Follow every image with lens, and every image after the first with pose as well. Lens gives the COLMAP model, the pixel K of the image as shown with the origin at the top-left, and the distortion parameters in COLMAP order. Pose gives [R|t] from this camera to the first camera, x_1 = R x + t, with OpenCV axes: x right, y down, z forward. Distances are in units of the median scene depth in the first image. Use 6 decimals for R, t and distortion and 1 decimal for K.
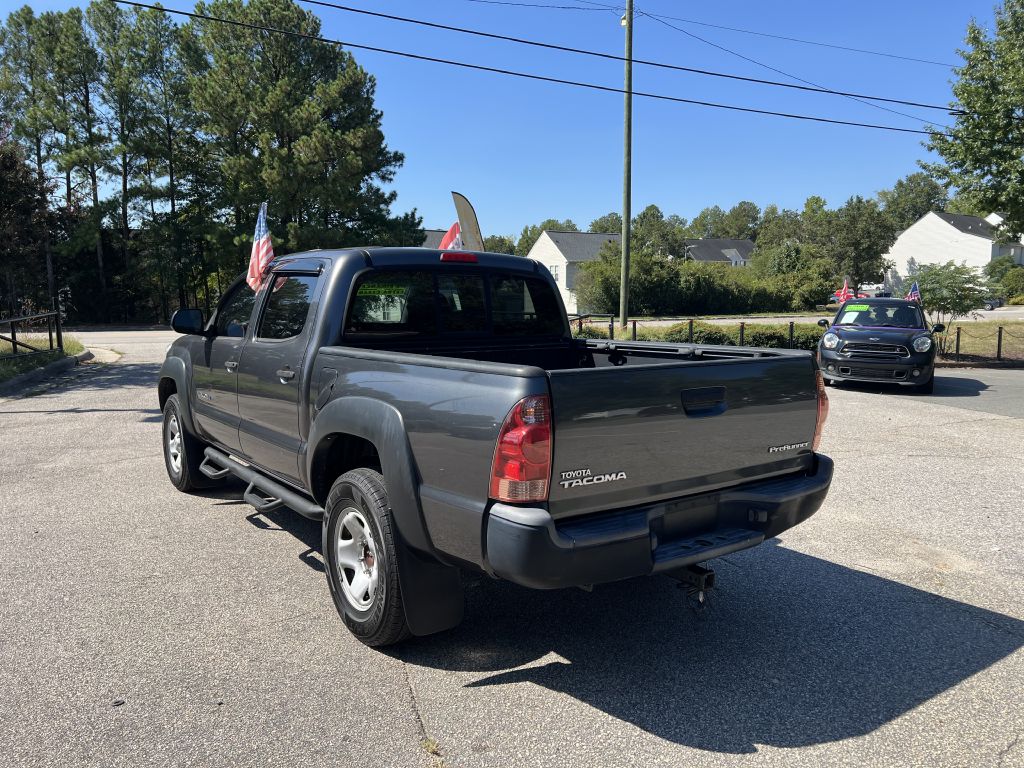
lens RADIAL K [[771.1, 0, 513.8], [0, 771.1, 379.4], [0, 0, 1]] dist [0.046637, -0.056755]
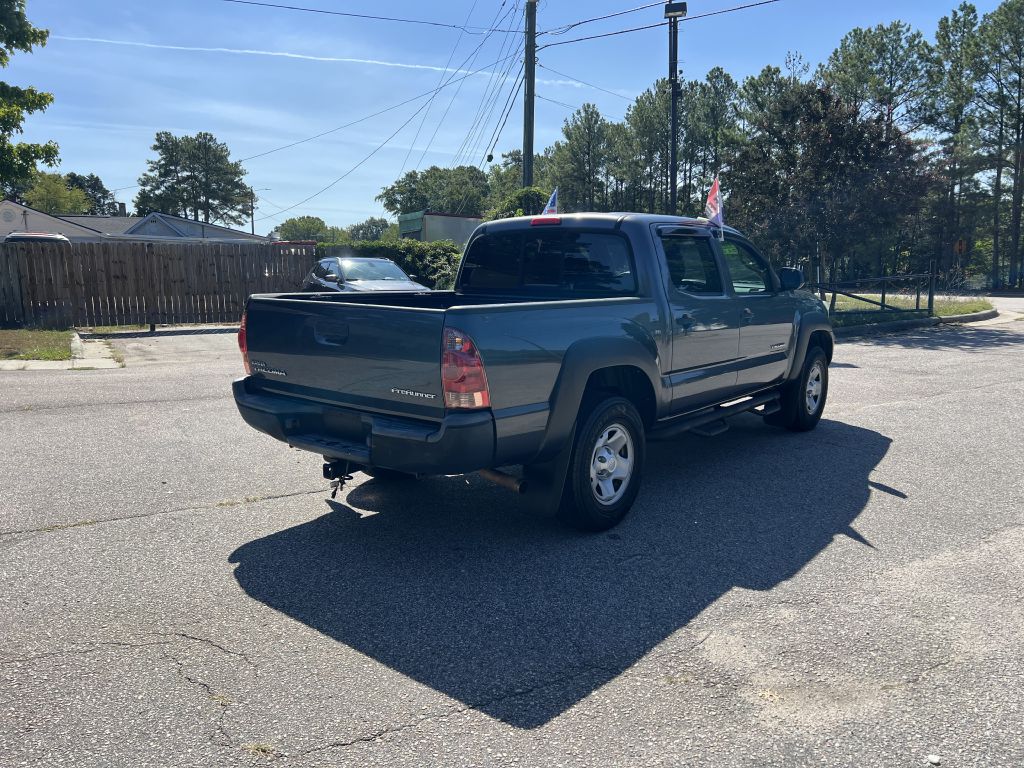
lens RADIAL K [[766.9, 0, 517.5], [0, 766.9, 374.0], [0, 0, 1]] dist [0.045551, -0.033475]
pose [[0.266059, 0.135033, -0.954452, 0.108832], [-0.100838, 0.988606, 0.111756, -0.005519], [0.958668, 0.066511, 0.276644, 0.066063]]
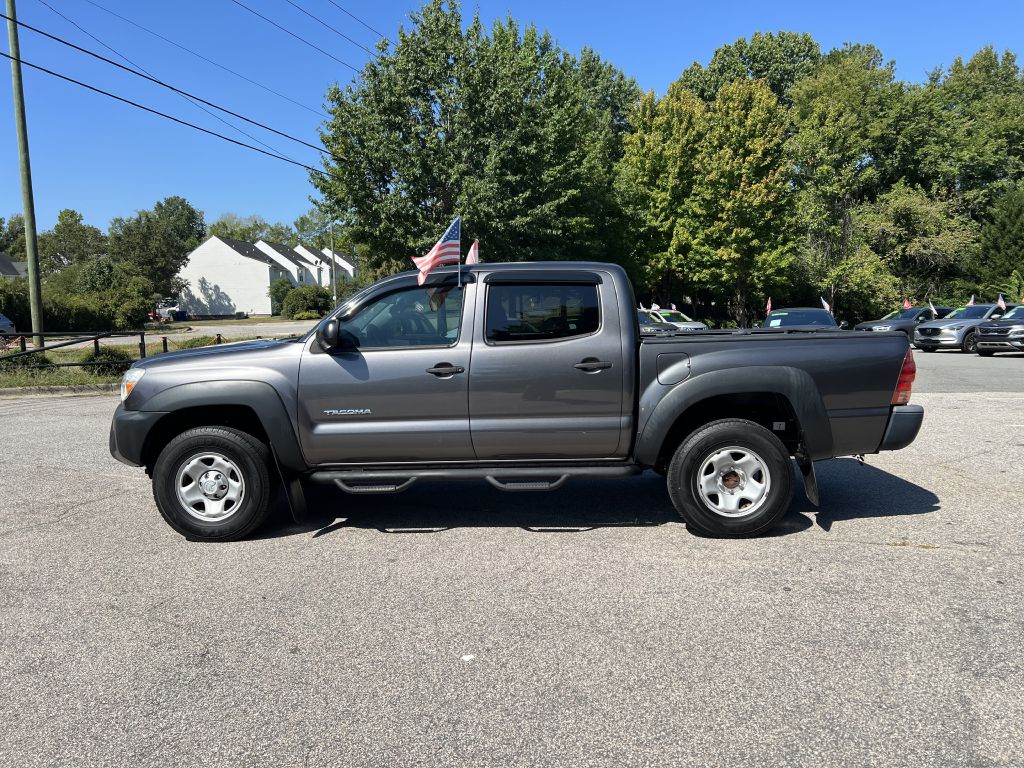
lens RADIAL K [[766.9, 0, 517.5], [0, 766.9, 374.0], [0, 0, 1]] dist [0.045551, -0.033475]
pose [[0.612331, -0.075583, 0.786980, -0.130986], [0.099466, 0.994875, 0.018158, -0.003032], [-0.784319, 0.067159, 0.616711, 0.034923]]
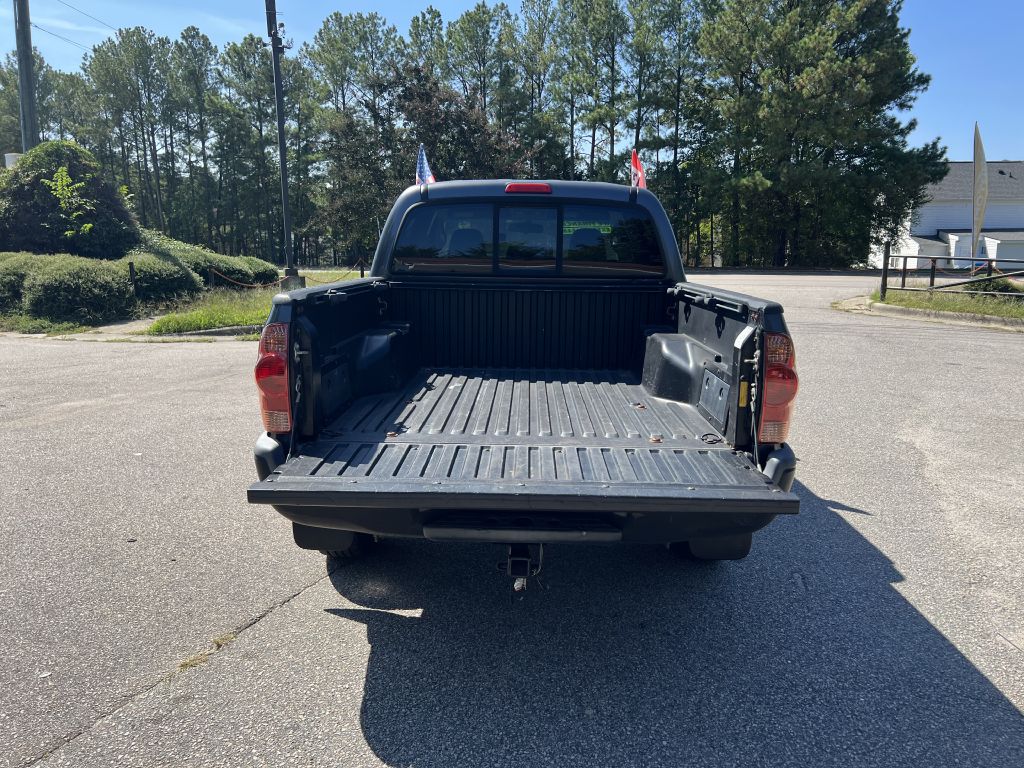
lens RADIAL K [[771.1, 0, 513.8], [0, 771.1, 379.4], [0, 0, 1]] dist [0.046637, -0.056755]
pose [[0.792580, 0.108899, -0.599965, 0.051329], [-0.067937, 0.993568, 0.090593, -0.001160], [0.605972, -0.031042, 0.794880, 0.023951]]
